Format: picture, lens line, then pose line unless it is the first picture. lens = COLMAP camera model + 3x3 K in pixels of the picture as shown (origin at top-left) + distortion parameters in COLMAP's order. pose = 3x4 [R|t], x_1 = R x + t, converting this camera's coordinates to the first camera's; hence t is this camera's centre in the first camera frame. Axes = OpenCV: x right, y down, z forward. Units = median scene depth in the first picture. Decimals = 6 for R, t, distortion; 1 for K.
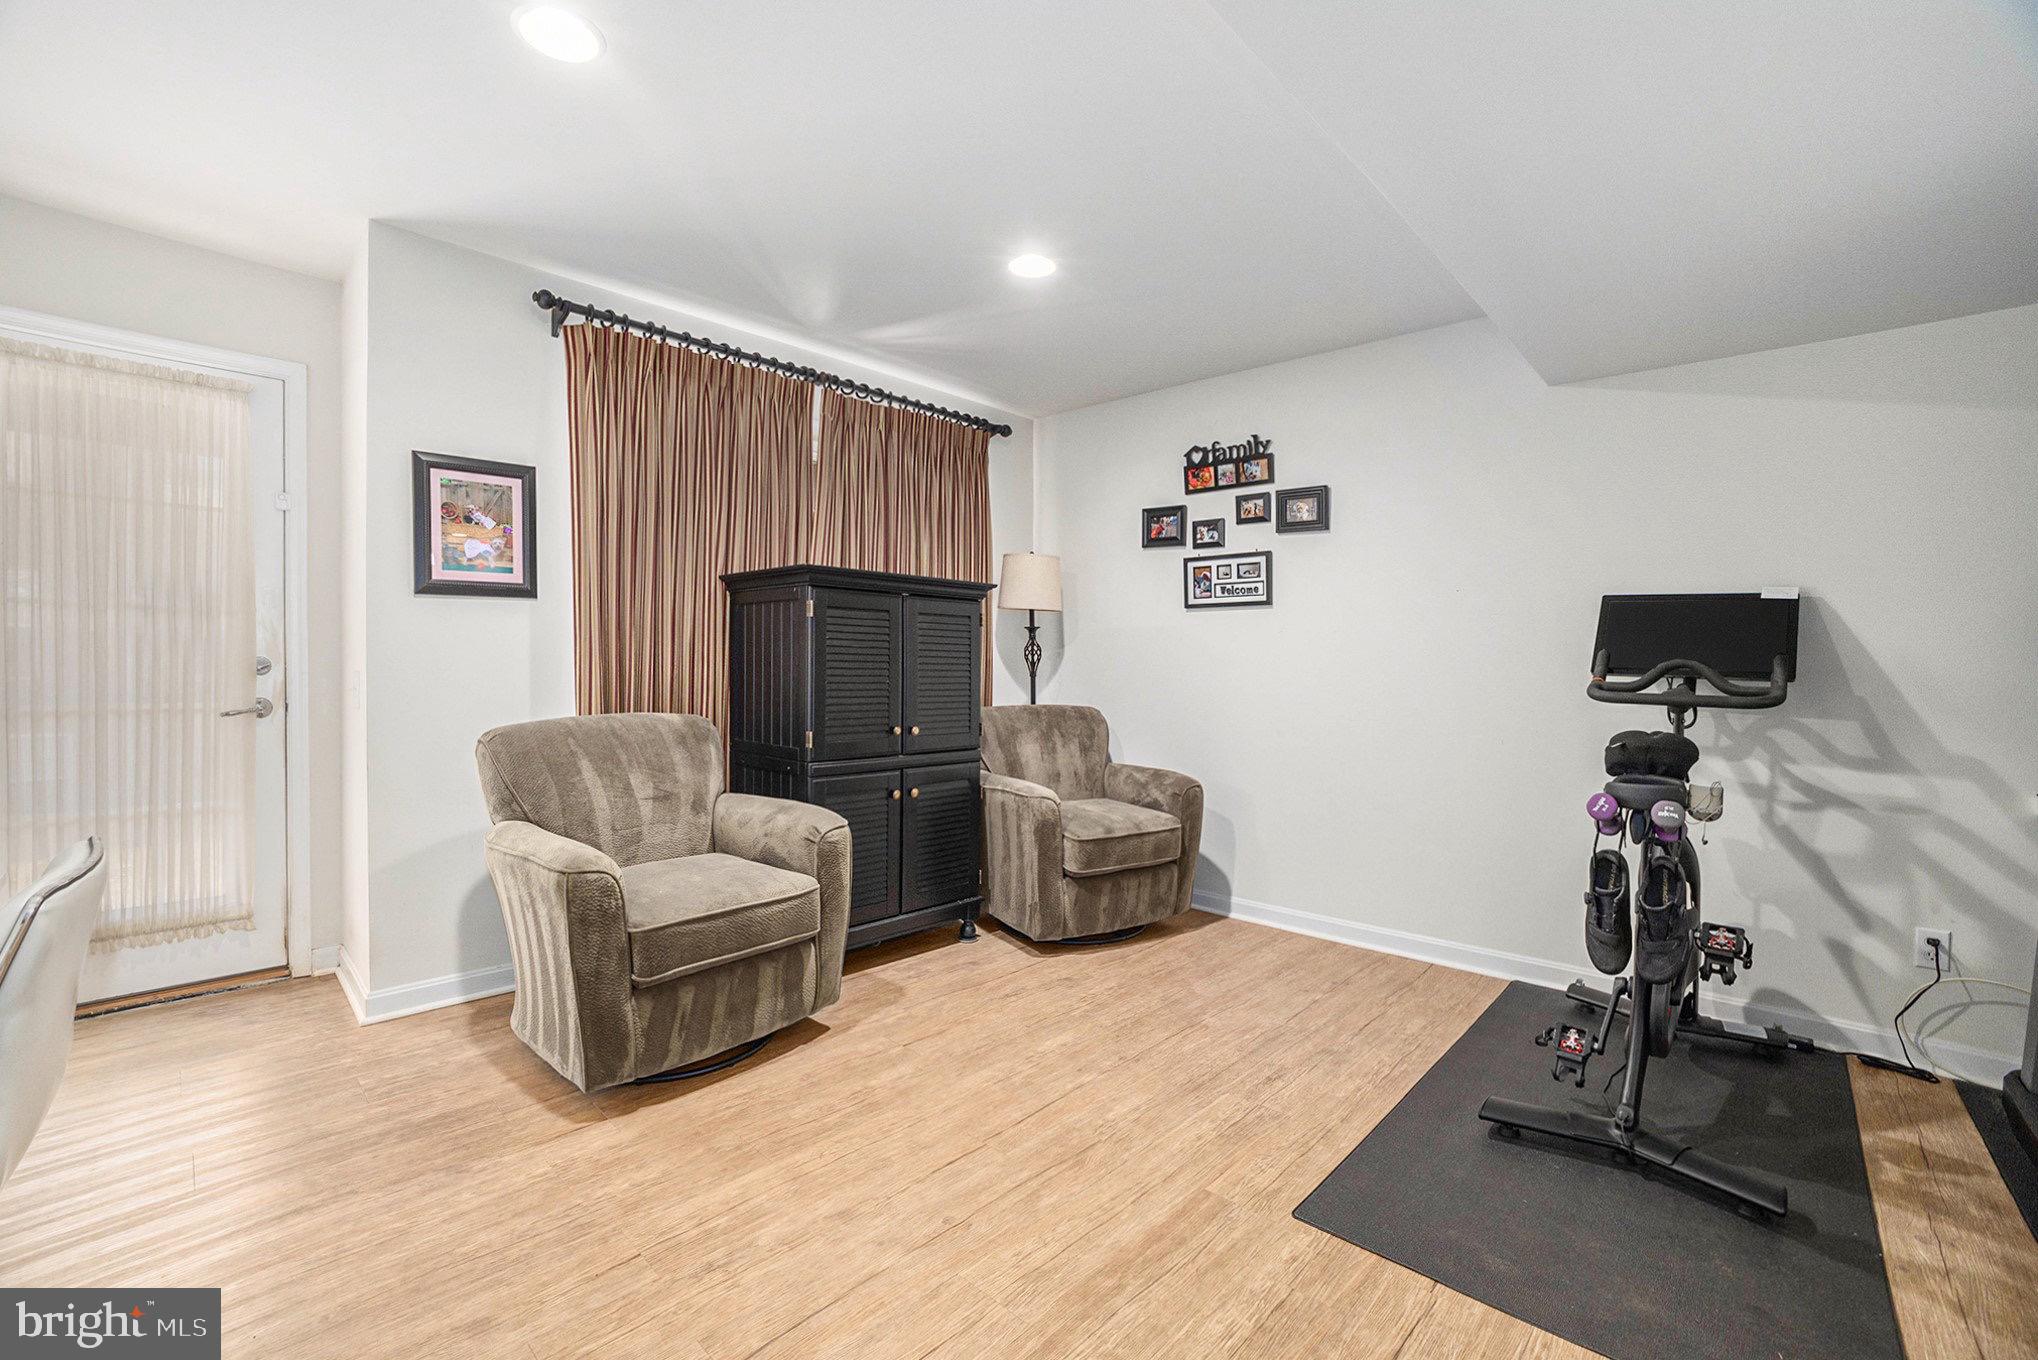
lens RADIAL K [[854.0, 0, 1053.6], [0, 854.0, 677.1], [0, 0, 1]] dist [-0.027036, 0.000585]
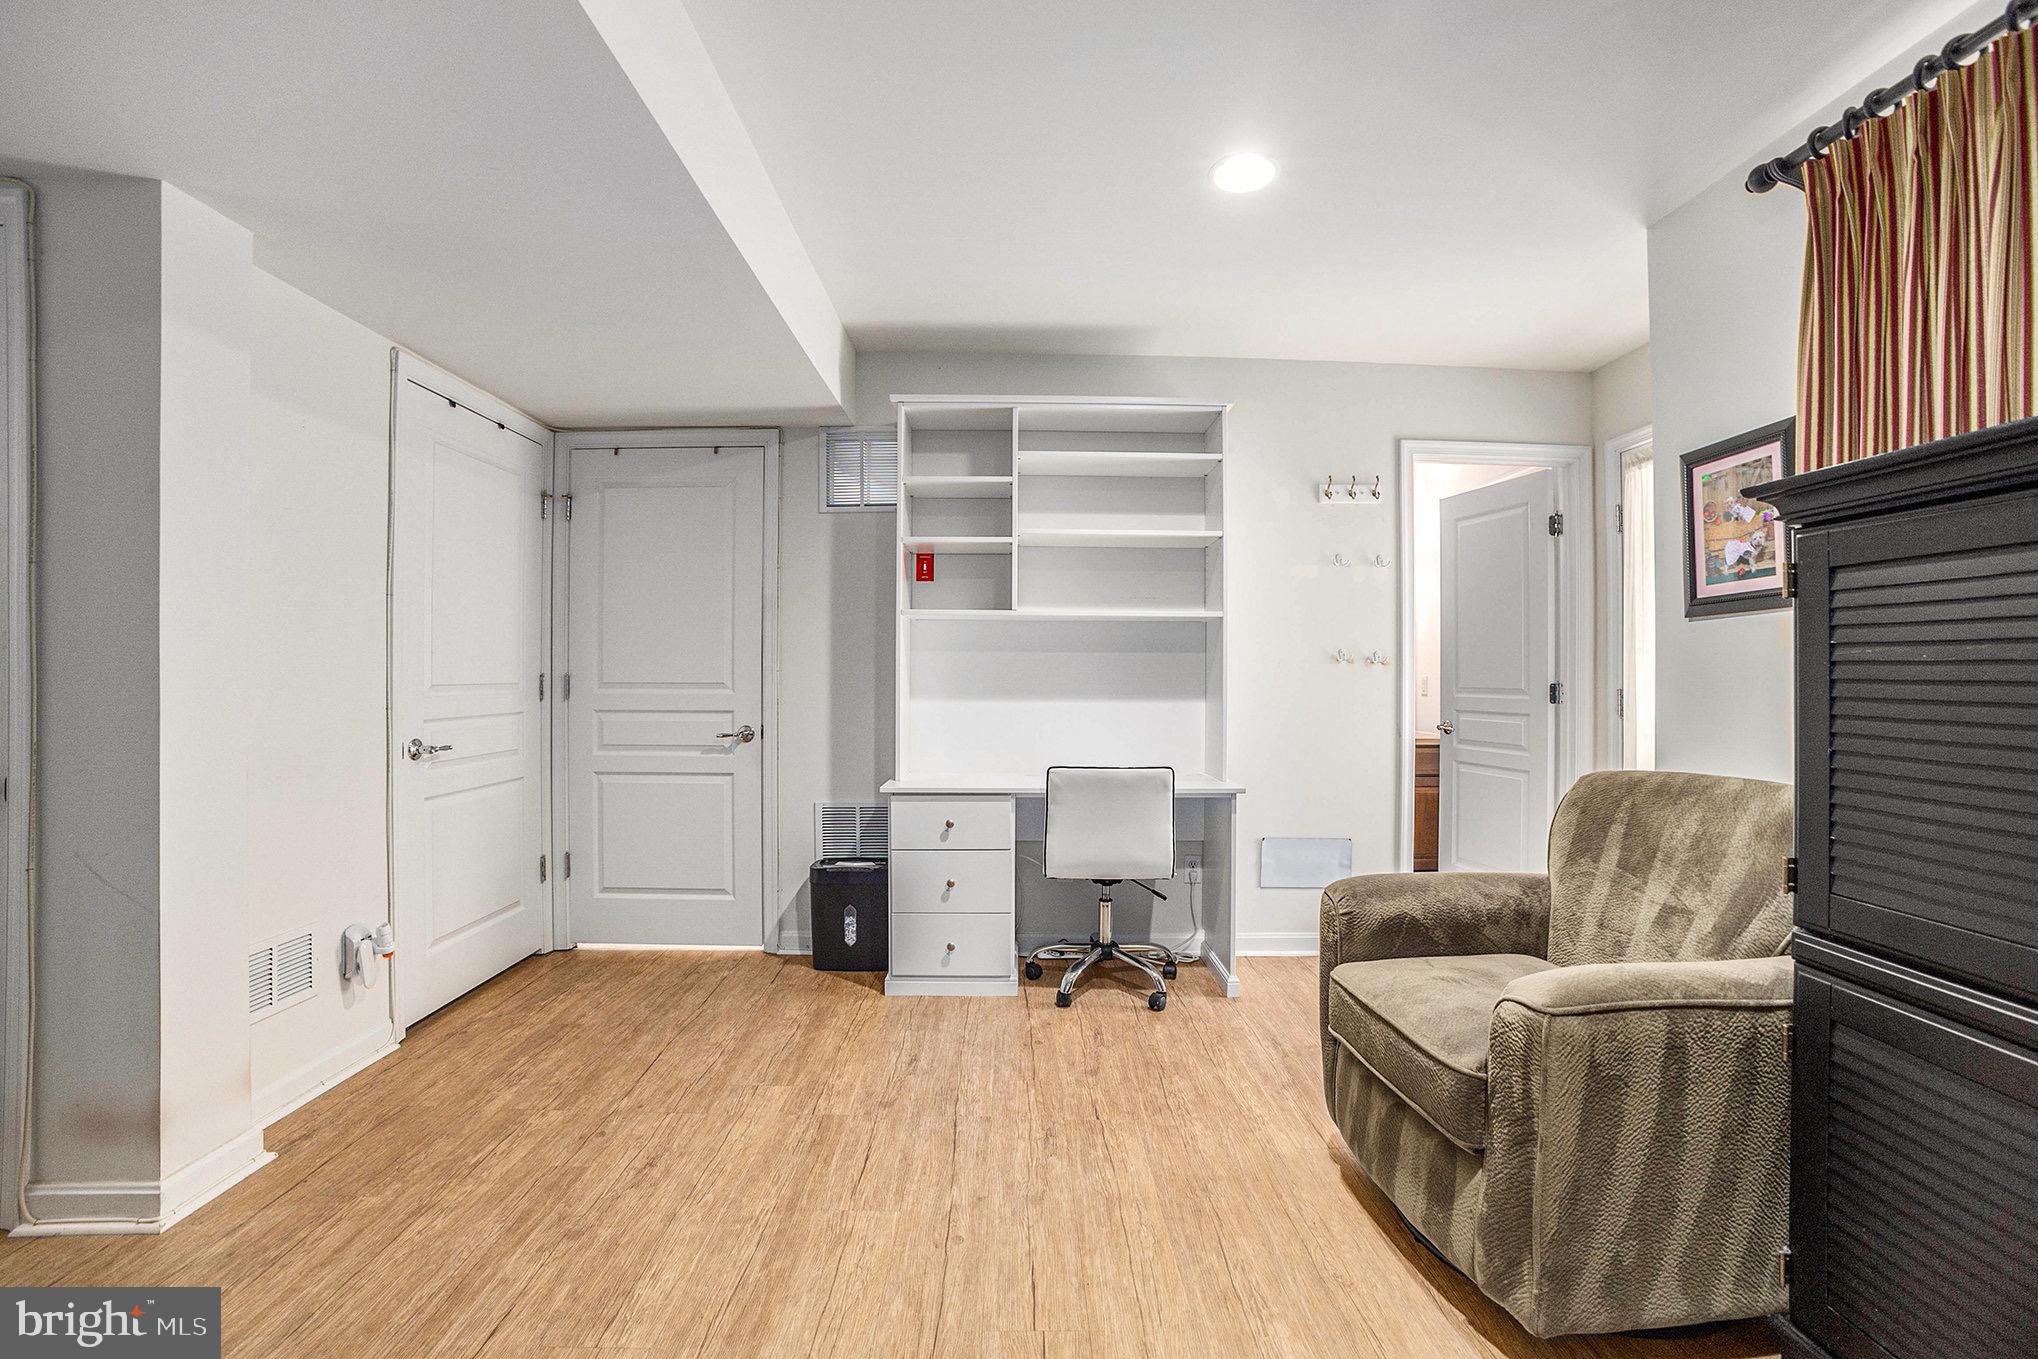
lens RADIAL K [[854.0, 0, 1053.6], [0, 854.0, 676.6], [0, 0, 1]] dist [-0.027036, 0.000585]
pose [[-0.715031, -0.007980, -0.699048, 0.467712], [-0.009190, 0.999956, -0.002015, -0.040497], [0.699033, 0.004983, -0.715072, 1.634694]]
